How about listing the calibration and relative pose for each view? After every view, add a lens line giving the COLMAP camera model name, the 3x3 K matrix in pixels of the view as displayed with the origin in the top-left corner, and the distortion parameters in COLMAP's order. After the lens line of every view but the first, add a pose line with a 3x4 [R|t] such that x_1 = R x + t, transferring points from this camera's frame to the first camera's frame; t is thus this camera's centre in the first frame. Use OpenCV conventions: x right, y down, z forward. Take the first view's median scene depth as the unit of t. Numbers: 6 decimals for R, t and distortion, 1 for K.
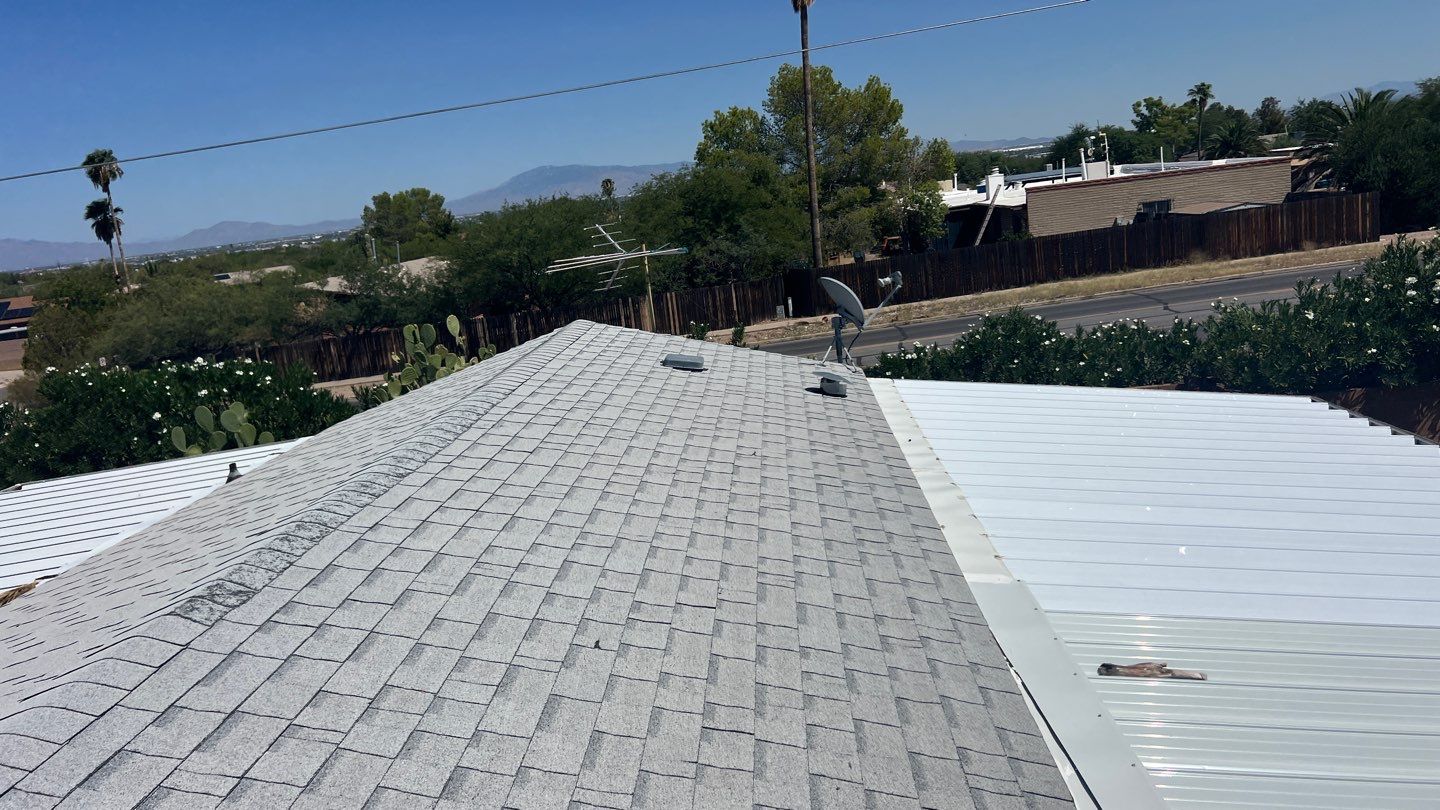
lens RADIAL K [[1093.9, 0, 720.0], [0, 1093.9, 405.0], [0, 0, 1]] dist [0.012446, -0.003676]
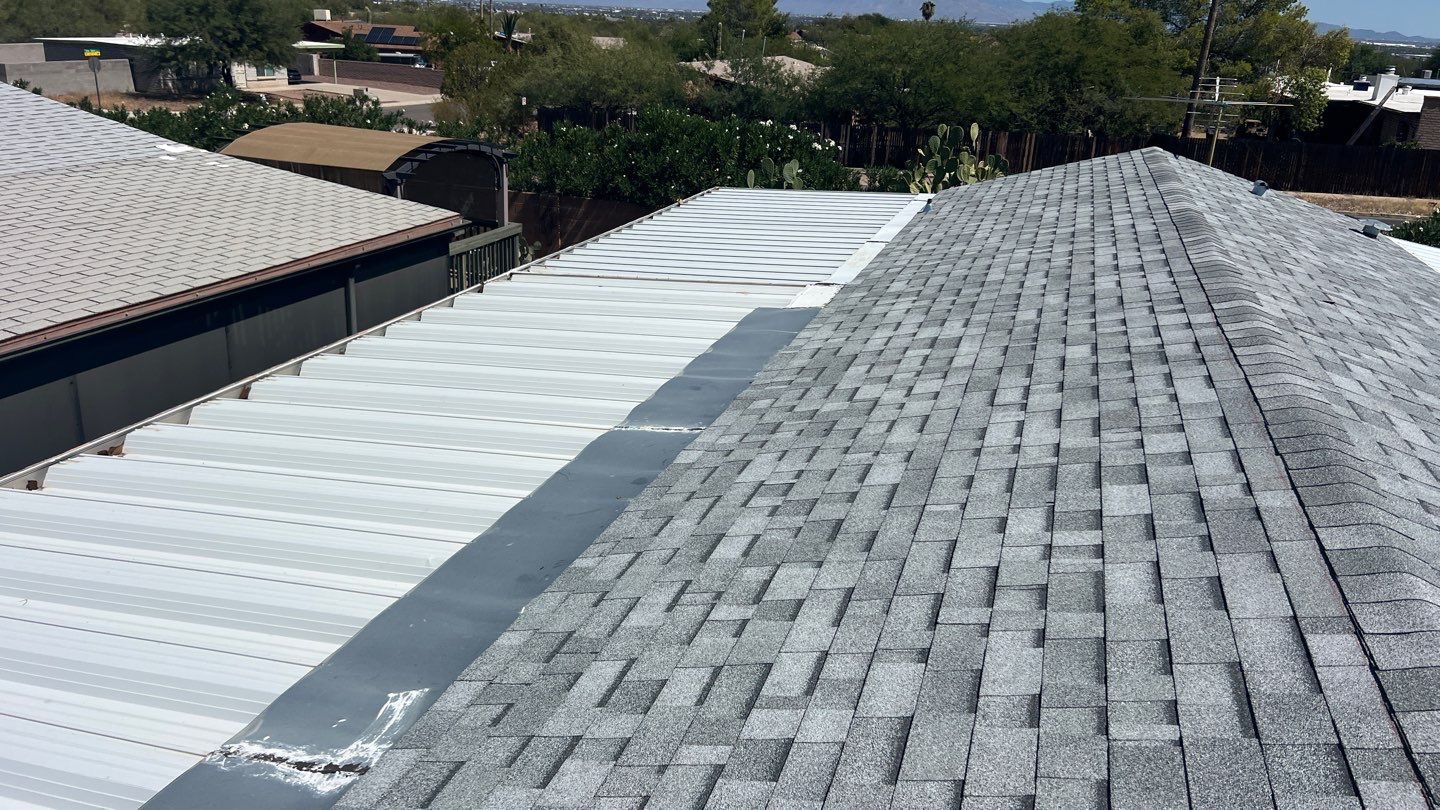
lens RADIAL K [[1089.6, 0, 723.3], [0, 1089.6, 396.2], [0, 0, 1]] dist [0.051324, -0.075509]
pose [[0.953172, 0.236846, -0.188060, -0.053494], [-0.206488, 0.964003, 0.167513, 0.017425], [0.220965, -0.120836, 0.967767, -0.078104]]
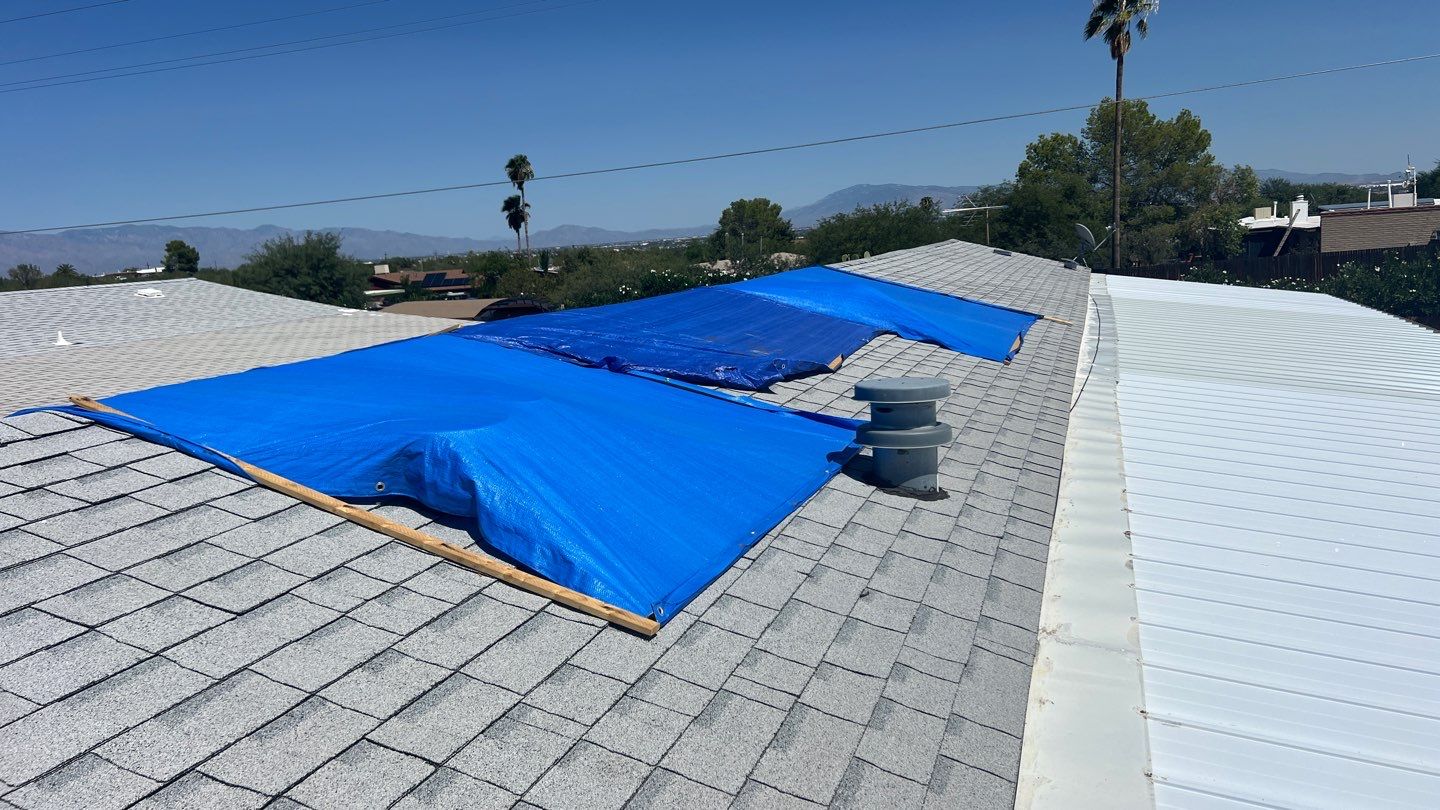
lens RADIAL K [[1089.6, 0, 723.3], [0, 1089.6, 396.2], [0, 0, 1]] dist [0.051324, -0.075509]
pose [[0.960452, 0.088517, -0.264000, 0.005706], [-0.094915, 0.995418, -0.011555, 0.050986], [0.261768, 0.036156, 0.964453, -0.200805]]
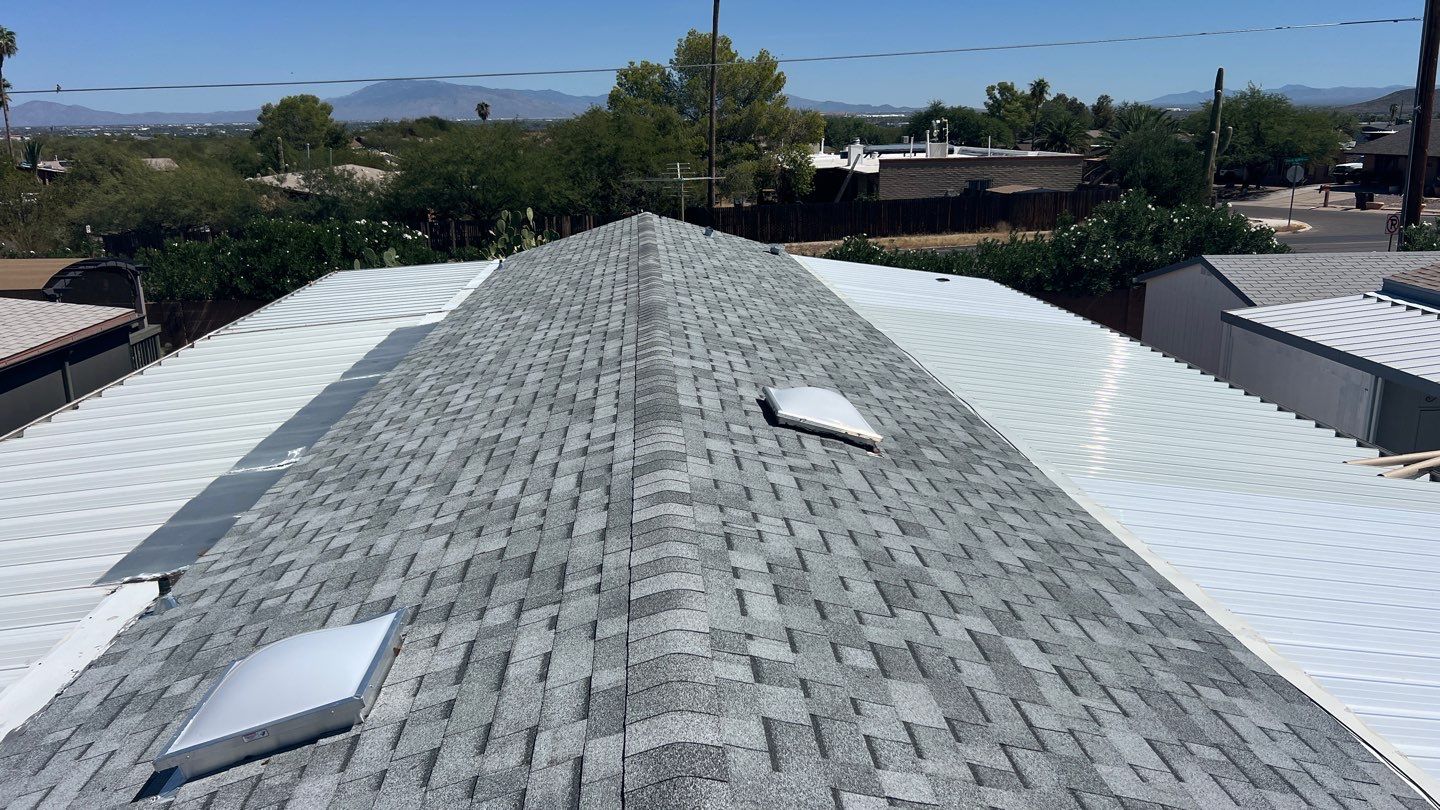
lens RADIAL K [[1089.6, 0, 723.3], [0, 1089.6, 396.2], [0, 0, 1]] dist [0.051324, -0.075509]
pose [[0.987228, 0.070852, 0.142689, -0.043305], [-0.076935, 0.996328, 0.037567, 0.029968], [-0.139503, -0.048065, 0.989054, -0.174713]]
